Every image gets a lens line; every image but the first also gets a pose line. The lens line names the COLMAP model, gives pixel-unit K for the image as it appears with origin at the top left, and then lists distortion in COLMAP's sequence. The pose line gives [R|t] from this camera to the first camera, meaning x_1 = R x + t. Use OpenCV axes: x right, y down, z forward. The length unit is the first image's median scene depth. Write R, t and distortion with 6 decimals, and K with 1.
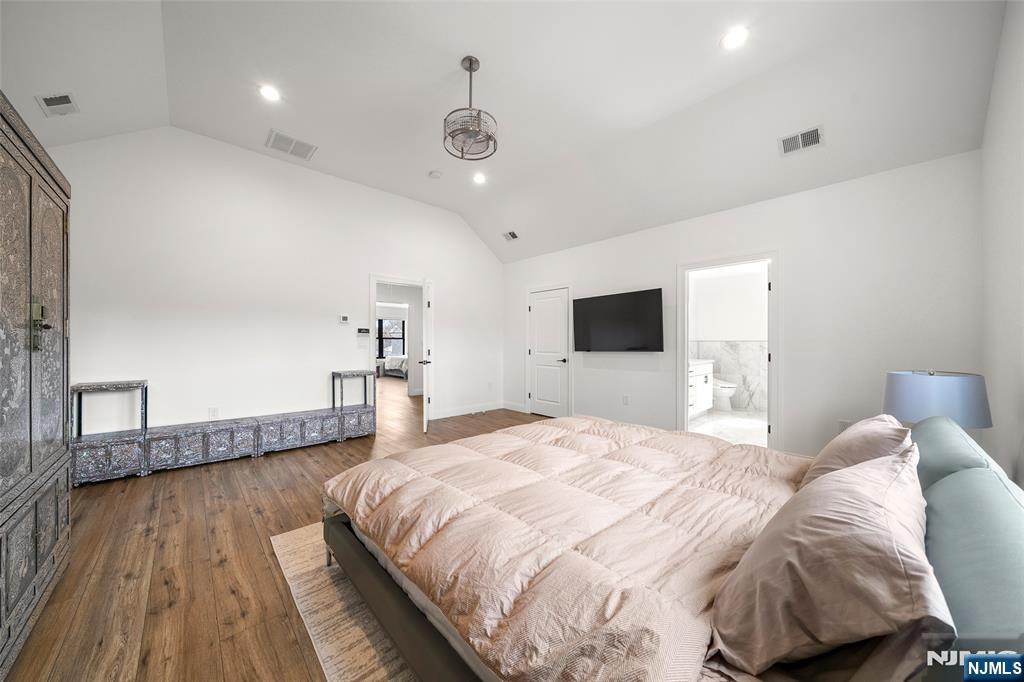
lens RADIAL K [[354.3, 0, 510.6], [0, 354.3, 343.5], [0, 0, 1]] dist [0.002999, 0.000328]
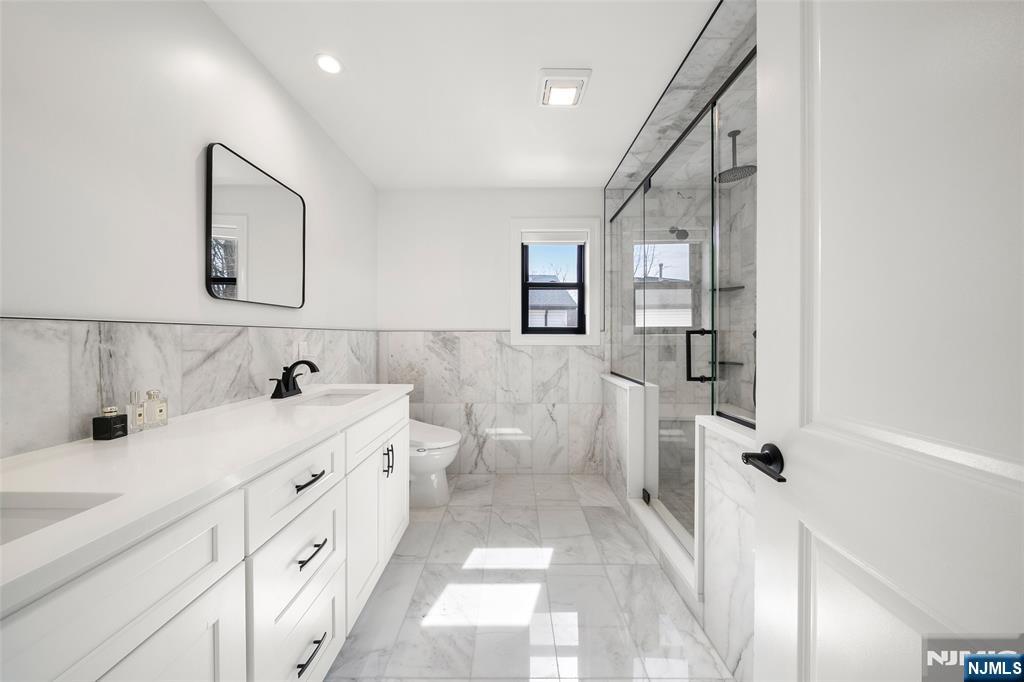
lens RADIAL K [[354.3, 0, 513.8], [0, 354.3, 340.0], [0, 0, 1]] dist [0.002999, 0.000328]
pose [[0.686507, -0.004966, 0.727107, 0.360619], [0.000840, 0.999981, 0.006036, 0.002511], [-0.727123, -0.003533, 0.686498, 0.638081]]
